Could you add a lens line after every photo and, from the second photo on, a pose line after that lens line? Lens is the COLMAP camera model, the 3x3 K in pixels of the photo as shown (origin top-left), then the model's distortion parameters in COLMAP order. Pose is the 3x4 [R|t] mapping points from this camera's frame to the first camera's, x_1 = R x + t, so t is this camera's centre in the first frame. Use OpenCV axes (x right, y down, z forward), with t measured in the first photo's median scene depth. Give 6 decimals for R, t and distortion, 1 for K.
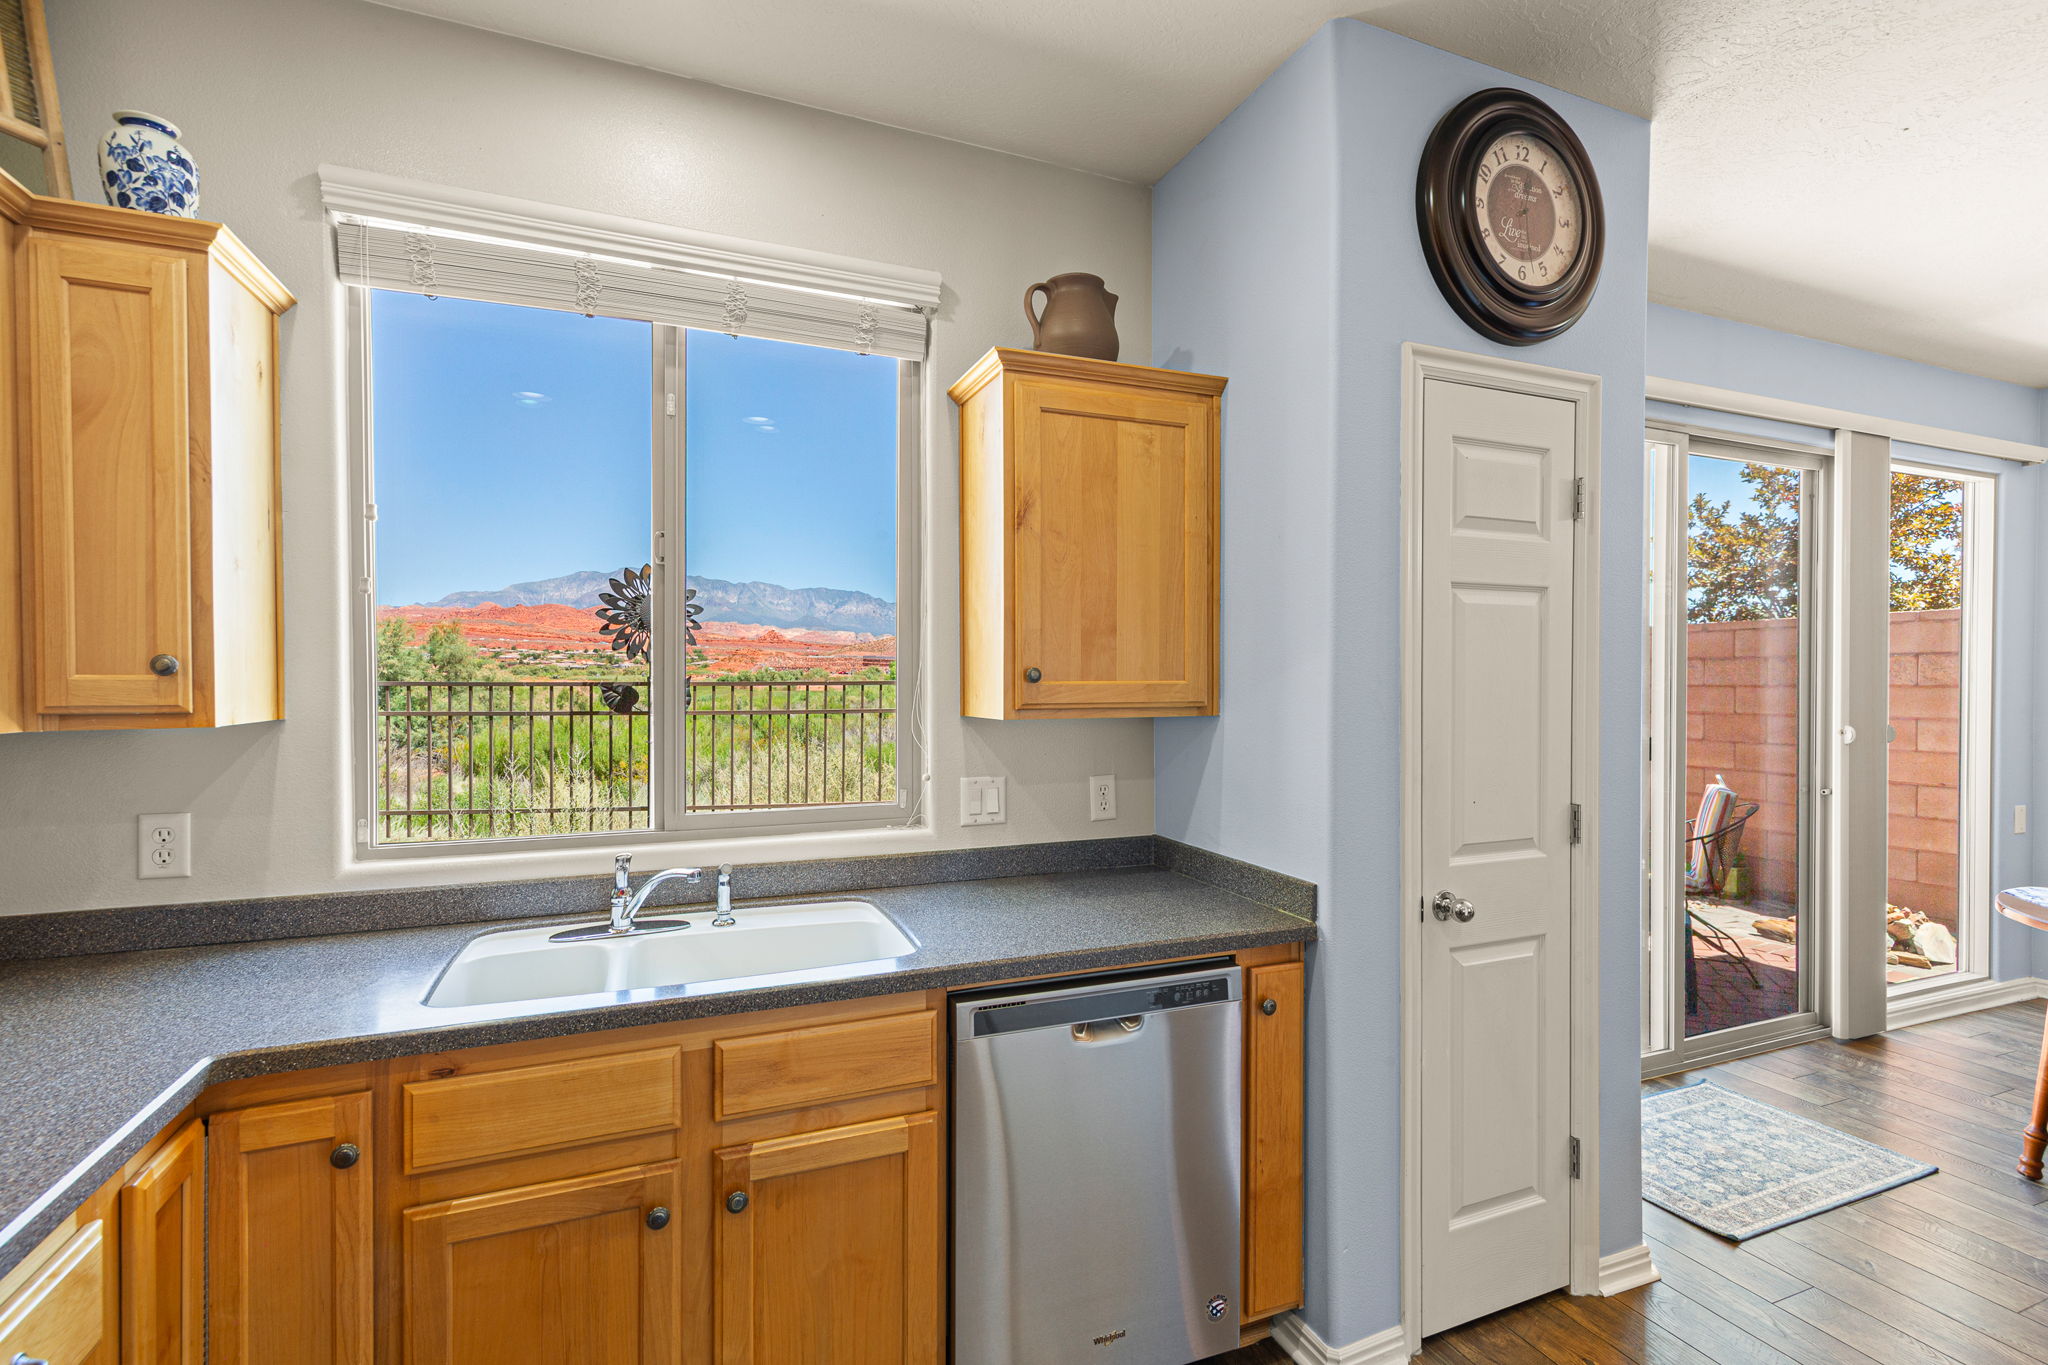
lens RADIAL K [[921.2, 0, 1021.2], [0, 921.2, 691.3], [0, 0, 1]] dist [0.007071, -0.000082]
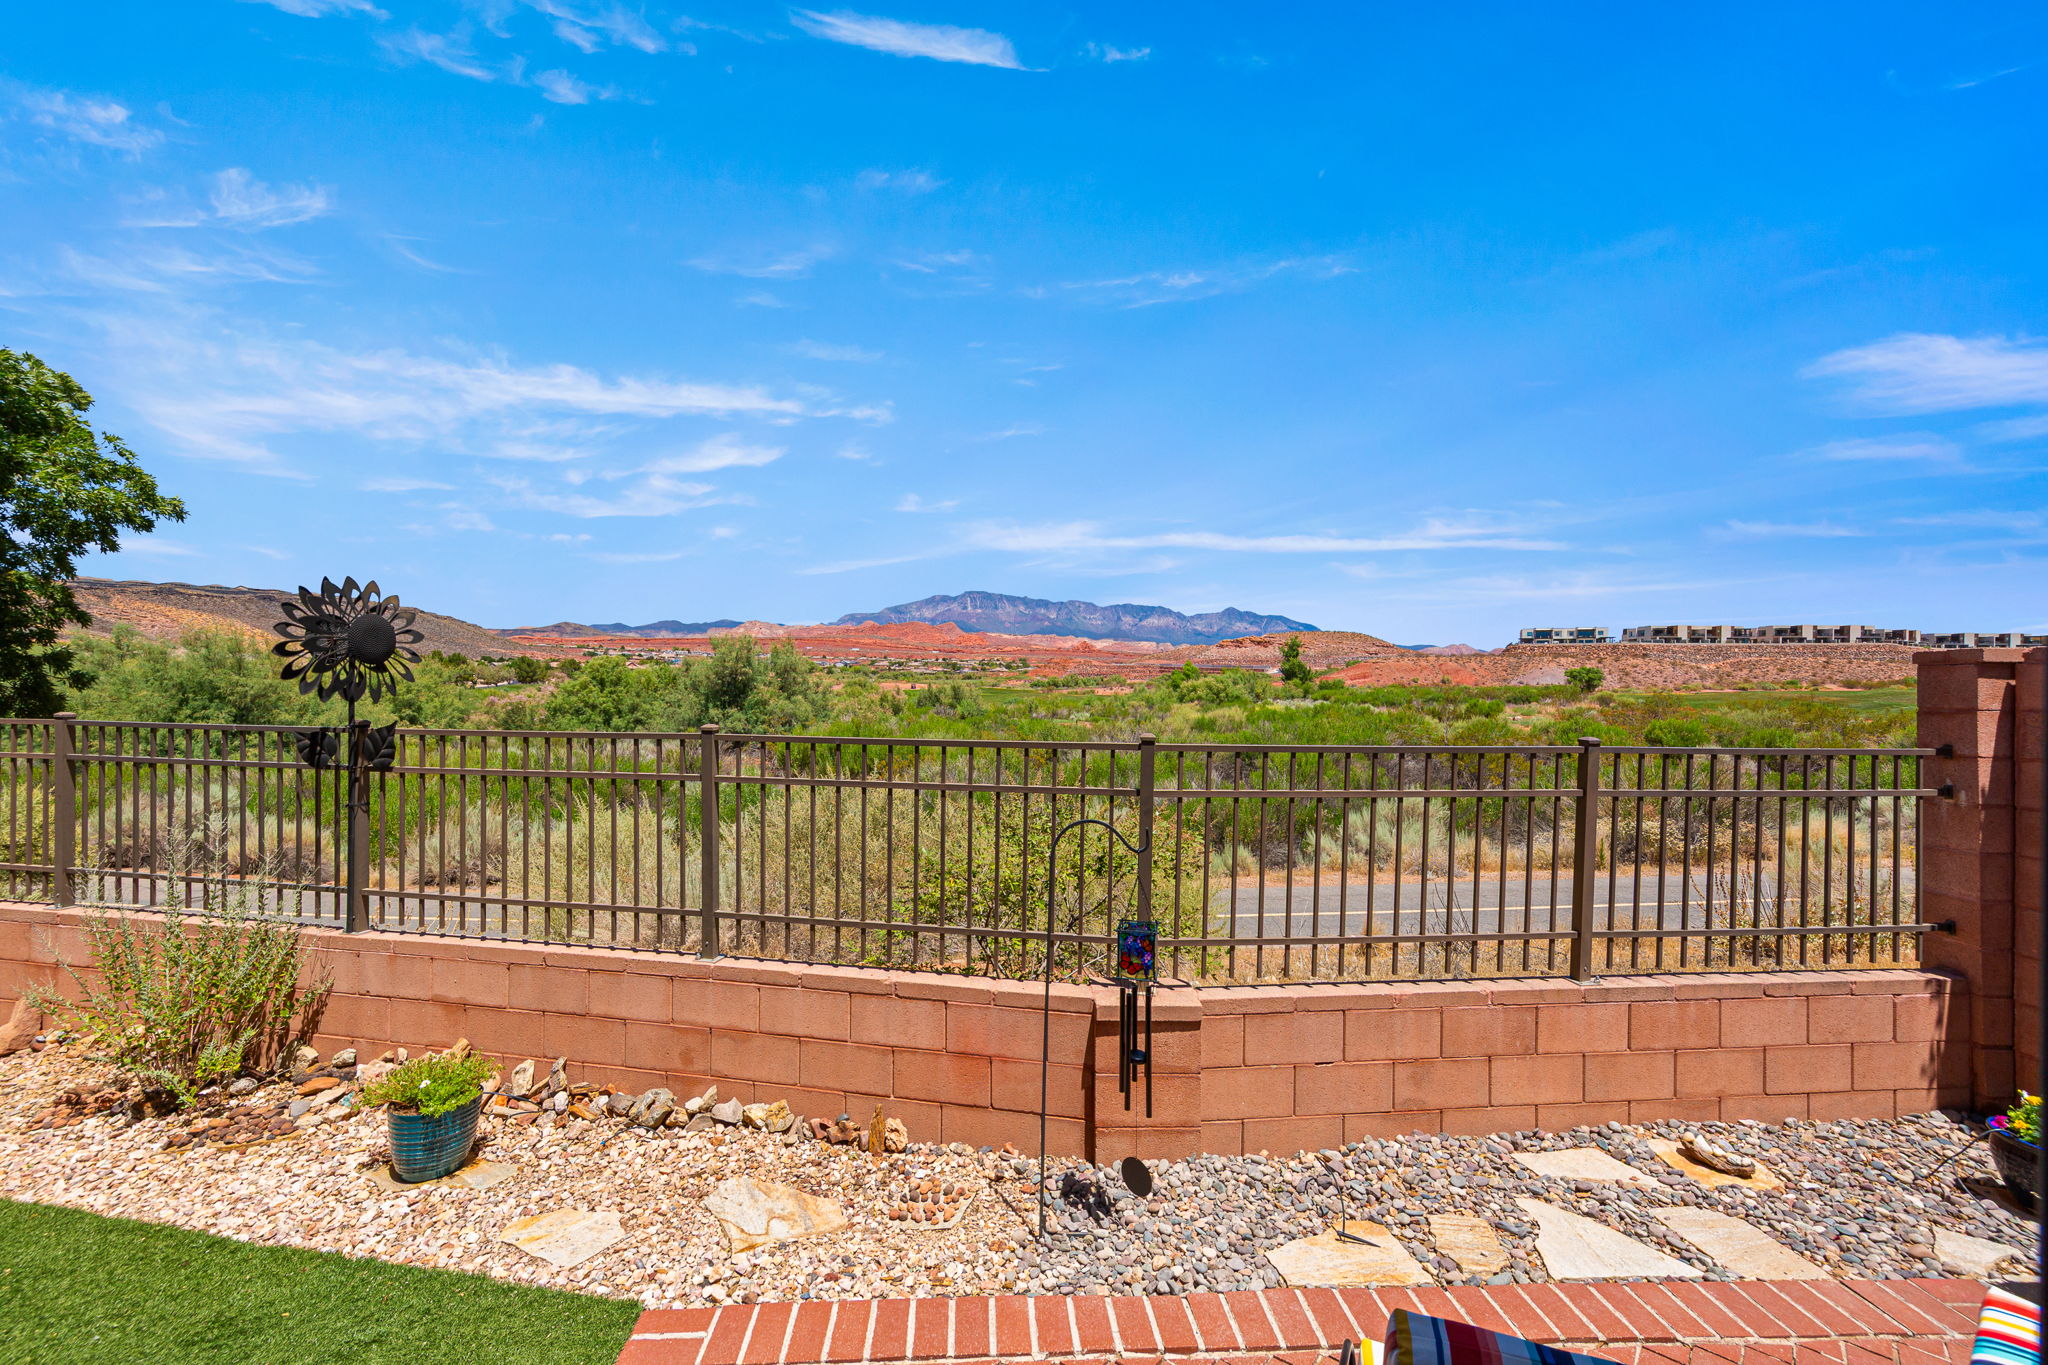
lens RADIAL K [[824.6, 0, 1023.9], [0, 824.6, 686.9], [0, 0, 1]] dist [0.014454, 0.000142]
pose [[0.943899, 0.009777, -0.330089, 0.656706], [-0.013130, 0.999882, -0.007931, -0.089015], [0.329973, 0.011820, 0.943916, 0.967109]]
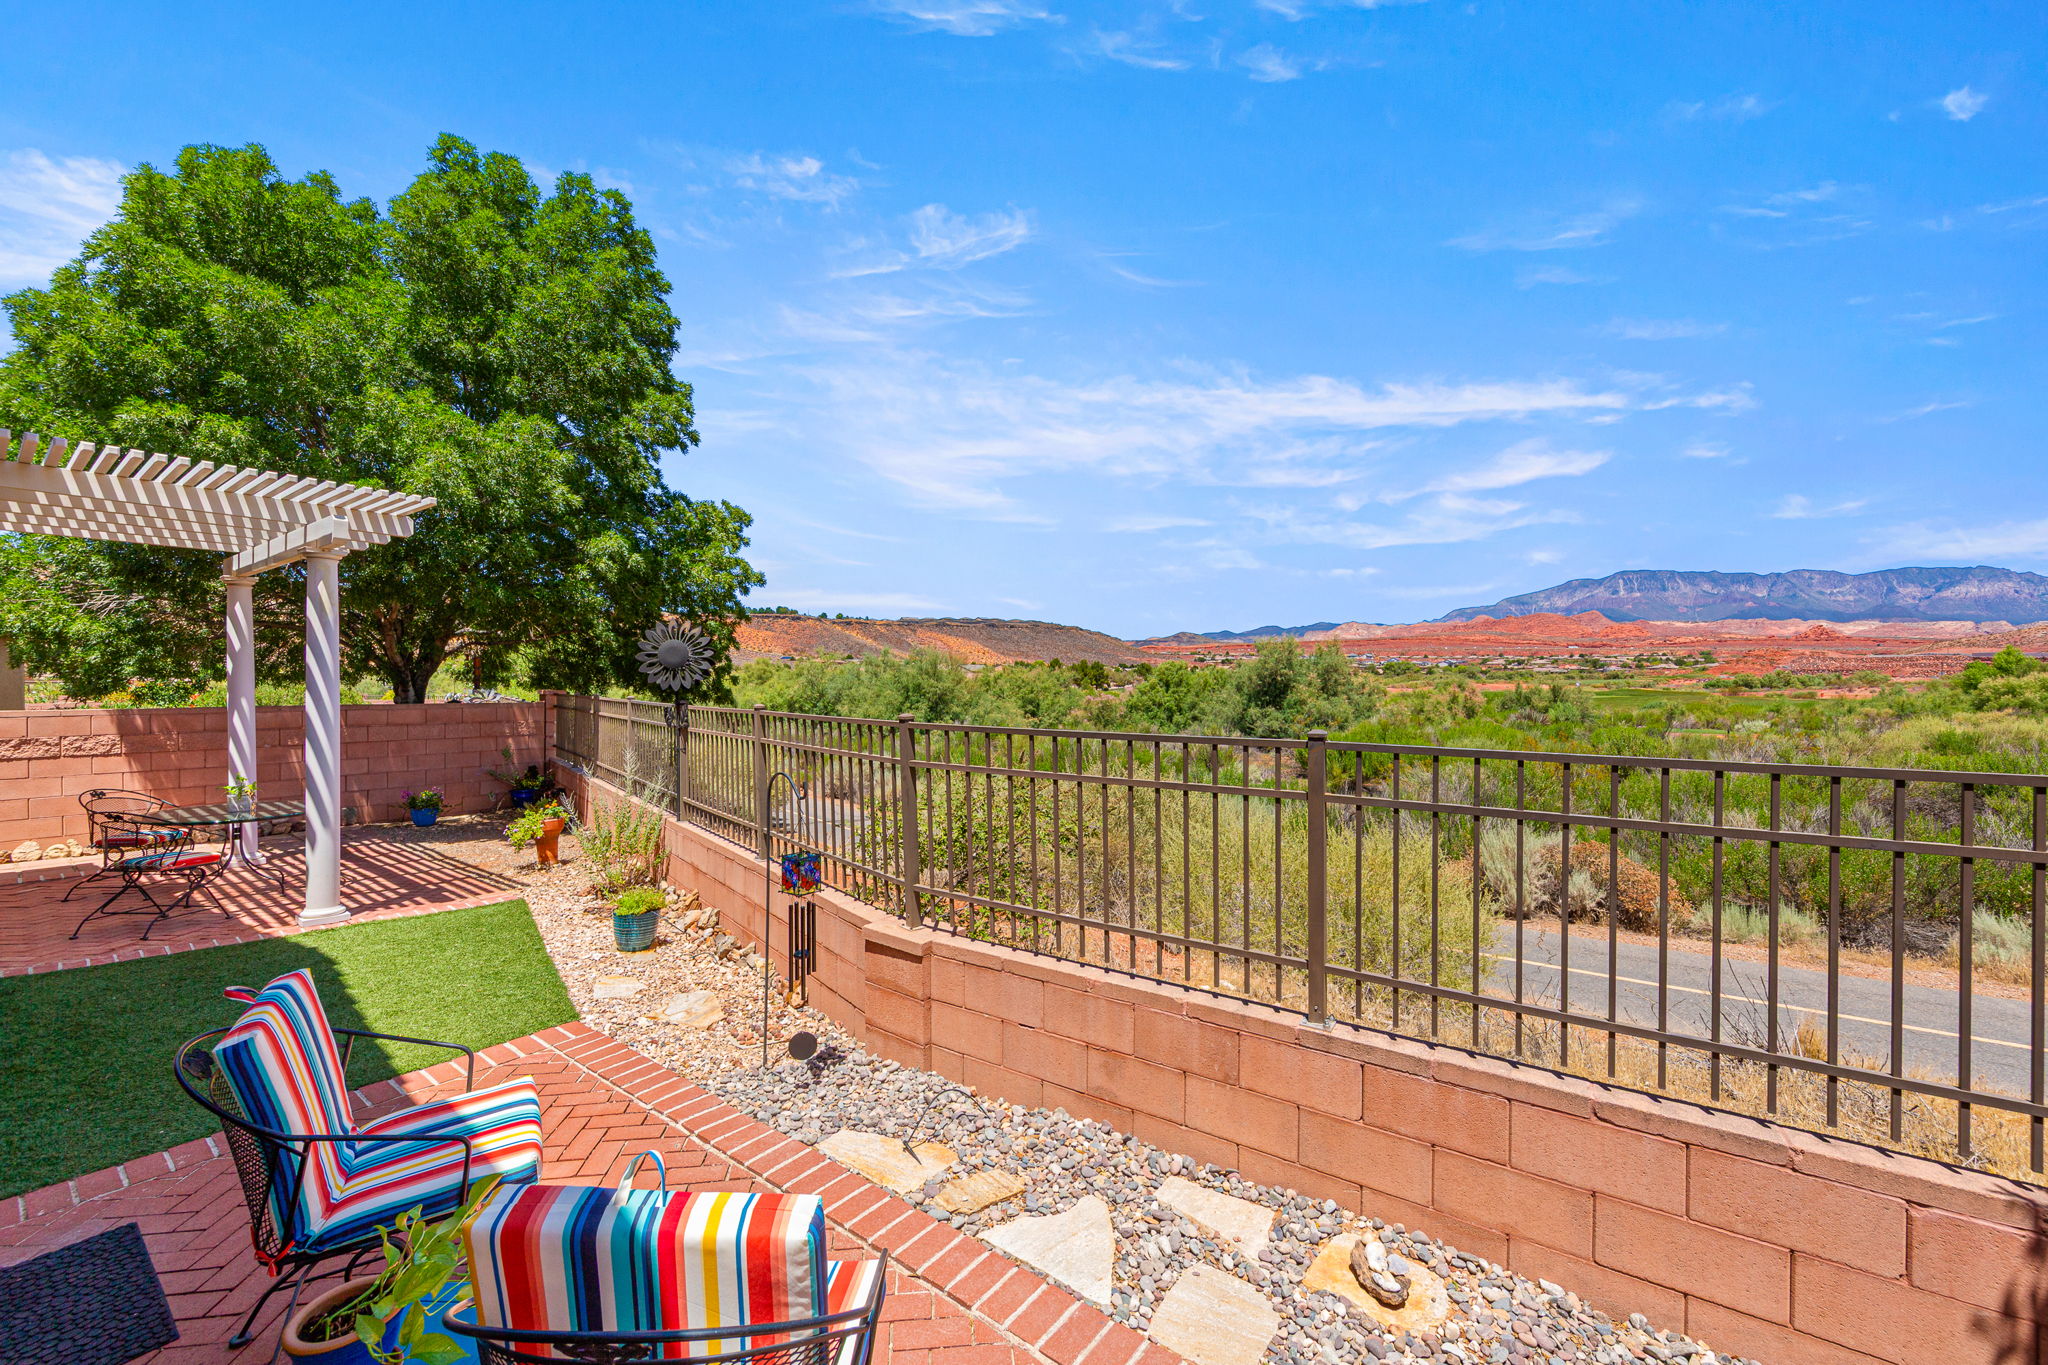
lens RADIAL K [[806.2, 0, 1018.7], [0, 806.2, 692.7], [0, 0, 1]] dist [0.006221, 0.000178]
pose [[0.504325, 0.013679, -0.863406, 1.605452], [-0.014485, 0.999868, 0.007380, -0.080931], [0.863392, 0.008785, 0.504457, 1.534704]]
